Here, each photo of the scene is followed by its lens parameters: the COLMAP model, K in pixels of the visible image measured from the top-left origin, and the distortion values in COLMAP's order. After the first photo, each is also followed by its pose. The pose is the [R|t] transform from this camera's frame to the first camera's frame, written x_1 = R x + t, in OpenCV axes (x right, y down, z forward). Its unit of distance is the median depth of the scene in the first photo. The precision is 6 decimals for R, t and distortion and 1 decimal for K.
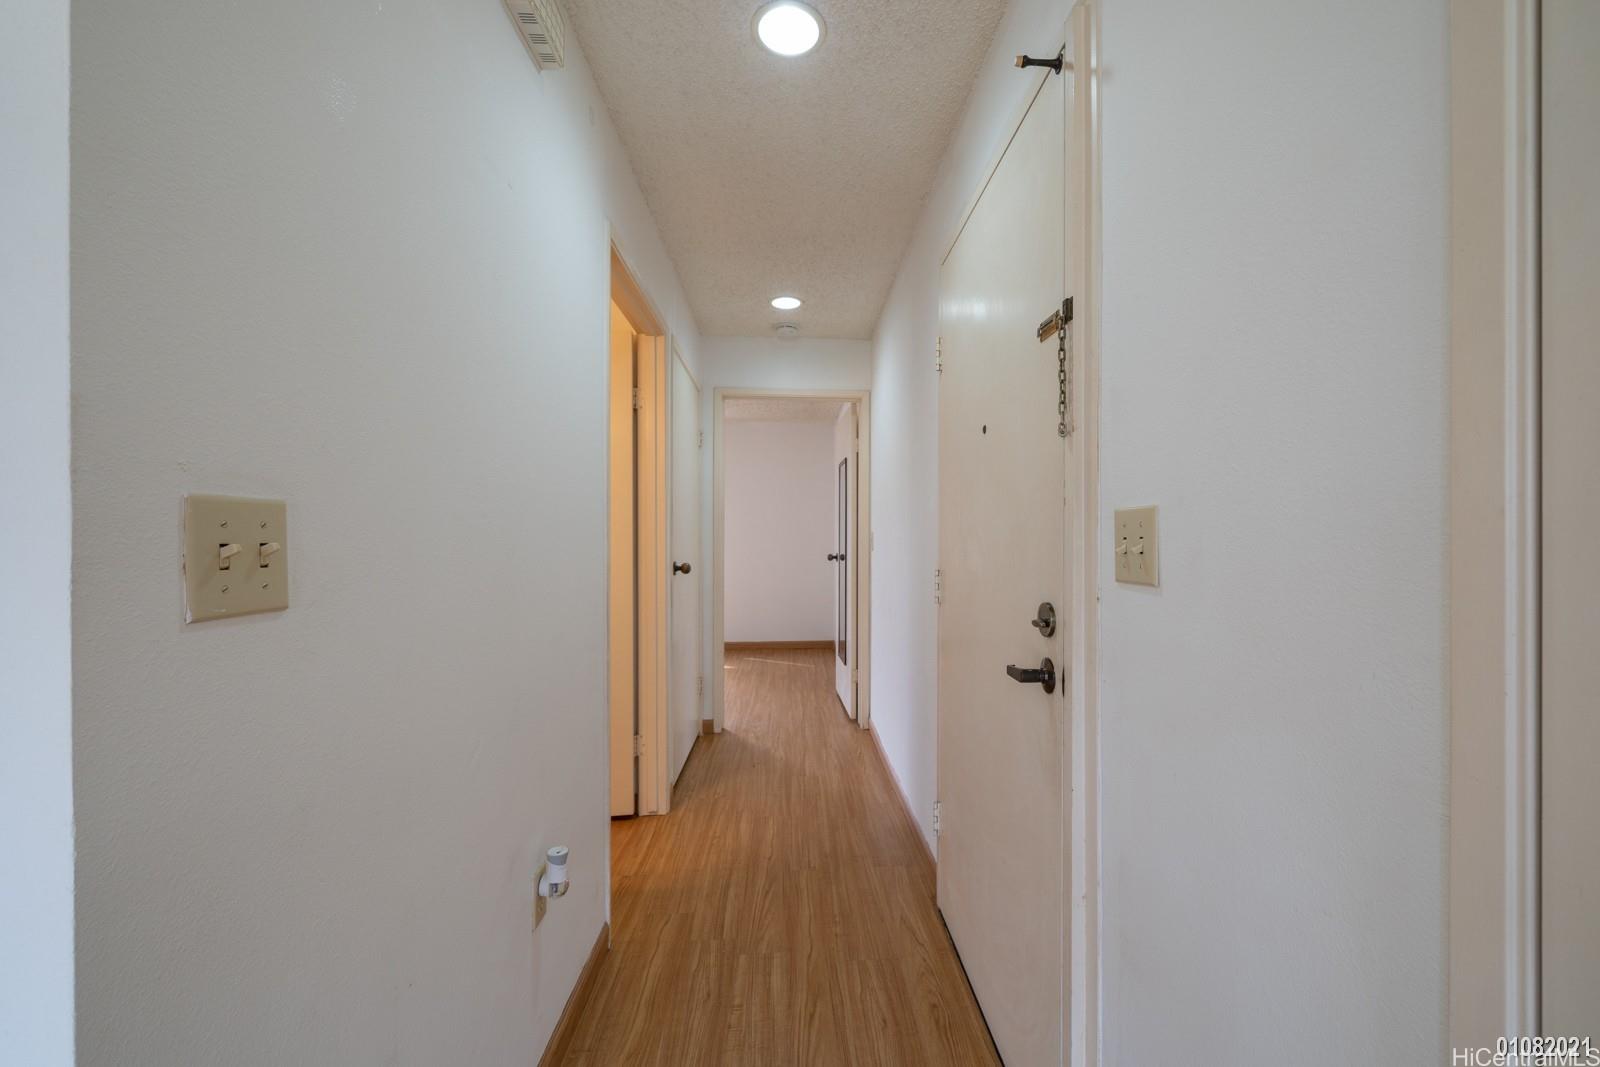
lens RADIAL K [[647.4, 0, 801.2], [0, 647.4, 537.7], [0, 0, 1]] dist [0.000023, 0.000376]
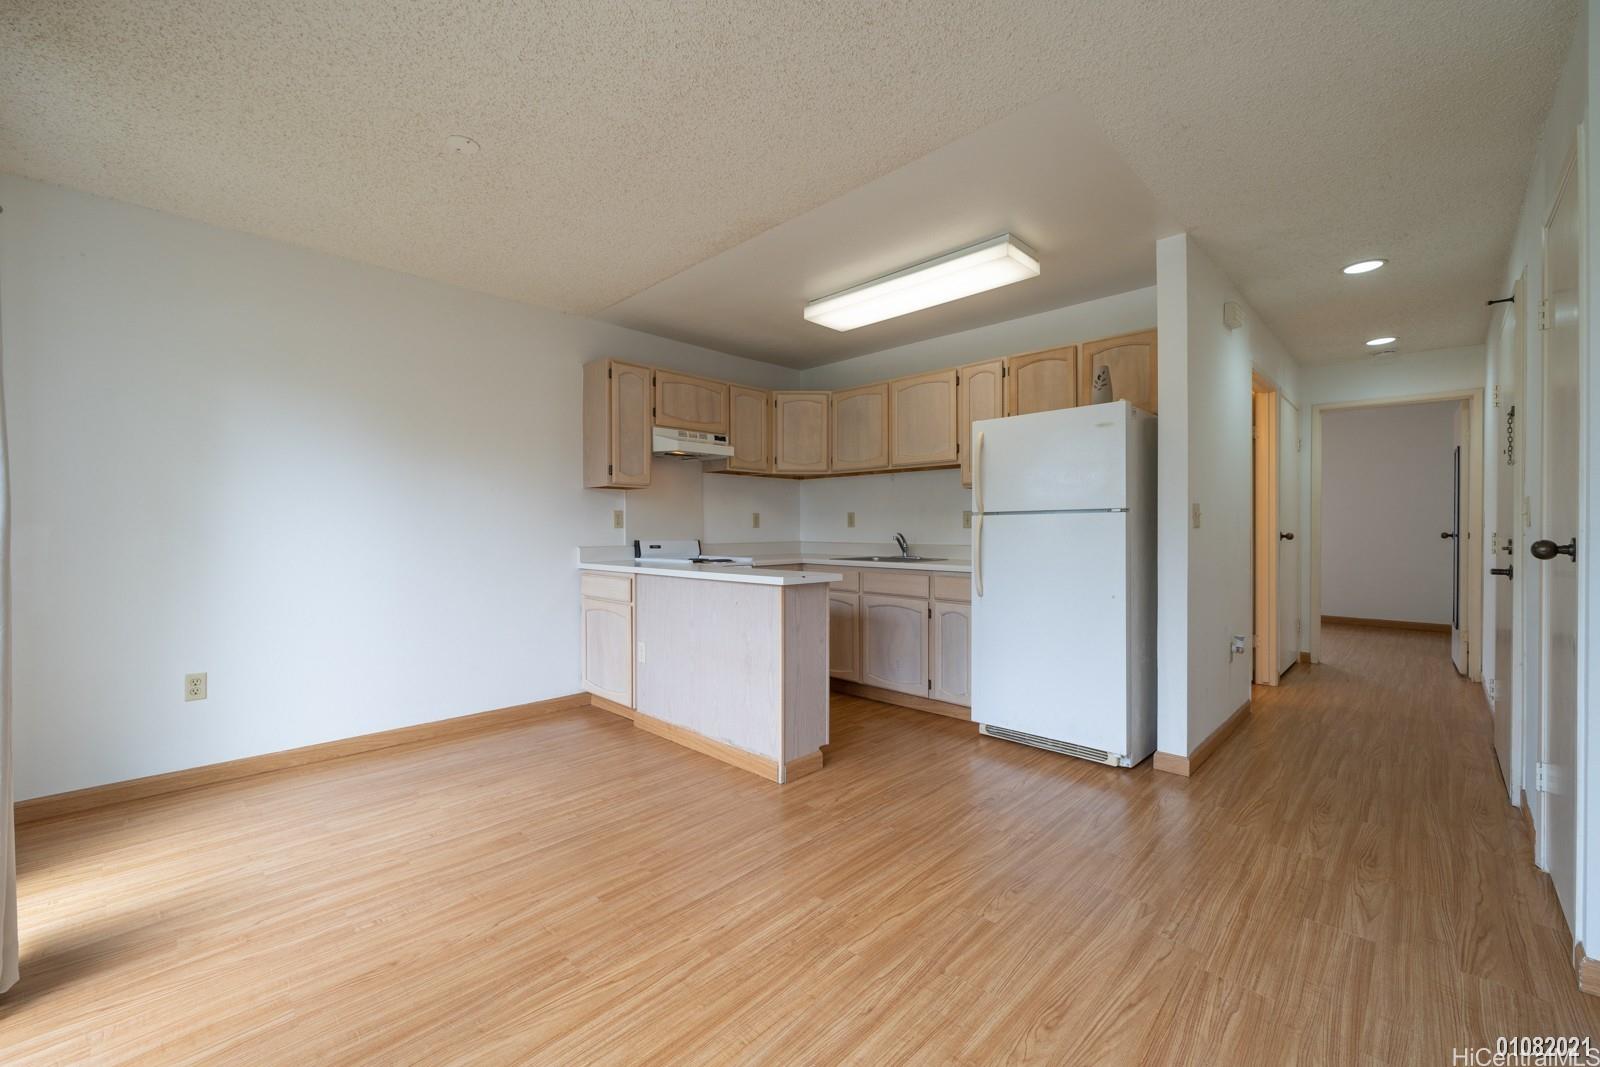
lens RADIAL K [[647.4, 0, 798.9], [0, 647.4, 531.5], [0, 0, 1]] dist [0.000023, 0.000376]
pose [[0.700555, 0.004603, -0.713584, 0.112146], [0.001555, 0.999967, 0.007977, 0.024186], [0.713597, -0.006698, 0.700525, -0.996048]]
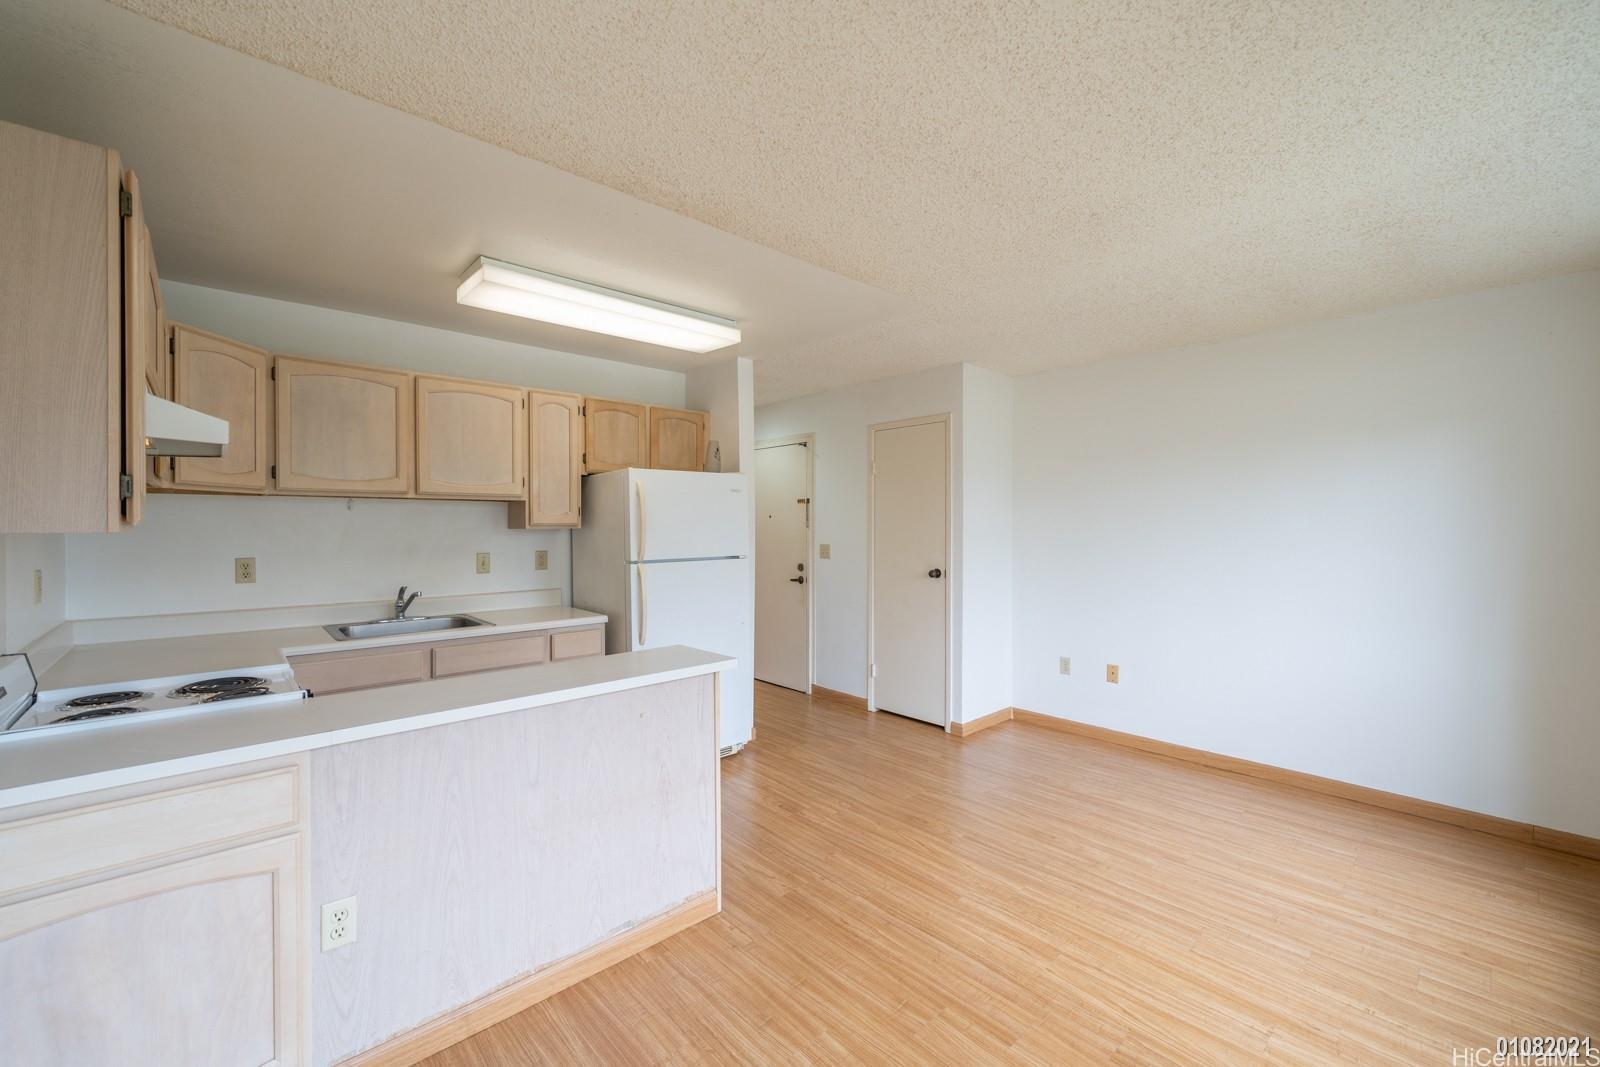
lens RADIAL K [[647.4, 0, 770.2], [0, 647.4, 531.1], [0, 0, 1]] dist [0.000023, 0.000376]
pose [[0.760886, -0.006338, 0.648855, -1.159964], [-0.000213, 0.999950, 0.010018, -0.072433], [-0.648886, -0.007761, 0.760846, -0.977917]]
